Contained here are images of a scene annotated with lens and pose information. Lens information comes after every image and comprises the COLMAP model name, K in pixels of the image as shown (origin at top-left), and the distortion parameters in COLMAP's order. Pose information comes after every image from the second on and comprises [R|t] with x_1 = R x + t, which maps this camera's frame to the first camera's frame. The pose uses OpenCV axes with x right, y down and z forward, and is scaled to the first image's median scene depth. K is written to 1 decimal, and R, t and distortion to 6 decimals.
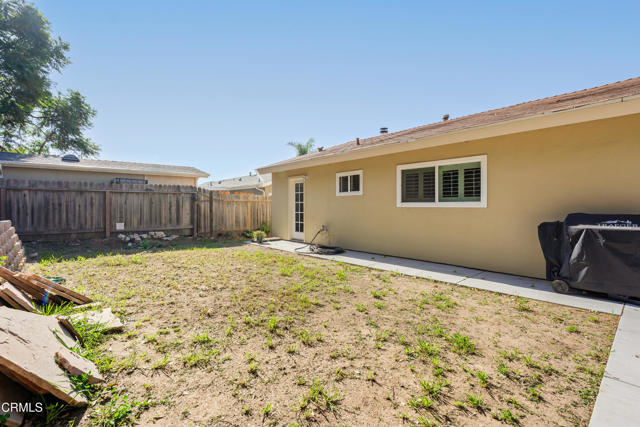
lens RADIAL K [[283.7, 0, 315.5], [0, 283.7, 210.4], [0, 0, 1]] dist [-0.009417, 0.000883]
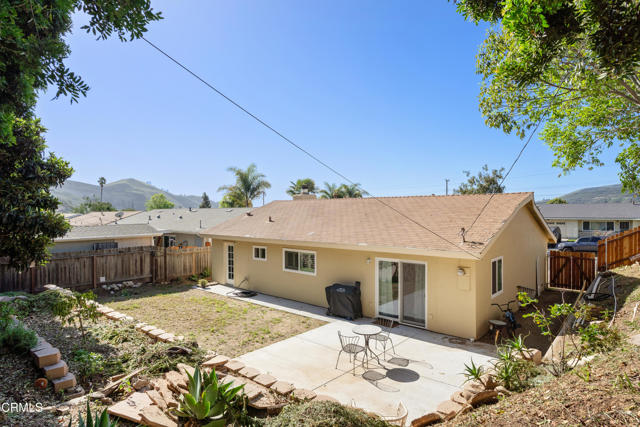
lens RADIAL K [[368.5, 0, 323.3], [0, 368.5, 214.7], [0, 0, 1]] dist [-0.005243, -0.000484]
pose [[0.989863, -0.001782, 0.142017, 0.155120], [0.001243, 0.999992, 0.003885, -0.281590], [-0.142023, -0.003669, 0.989857, -1.017792]]
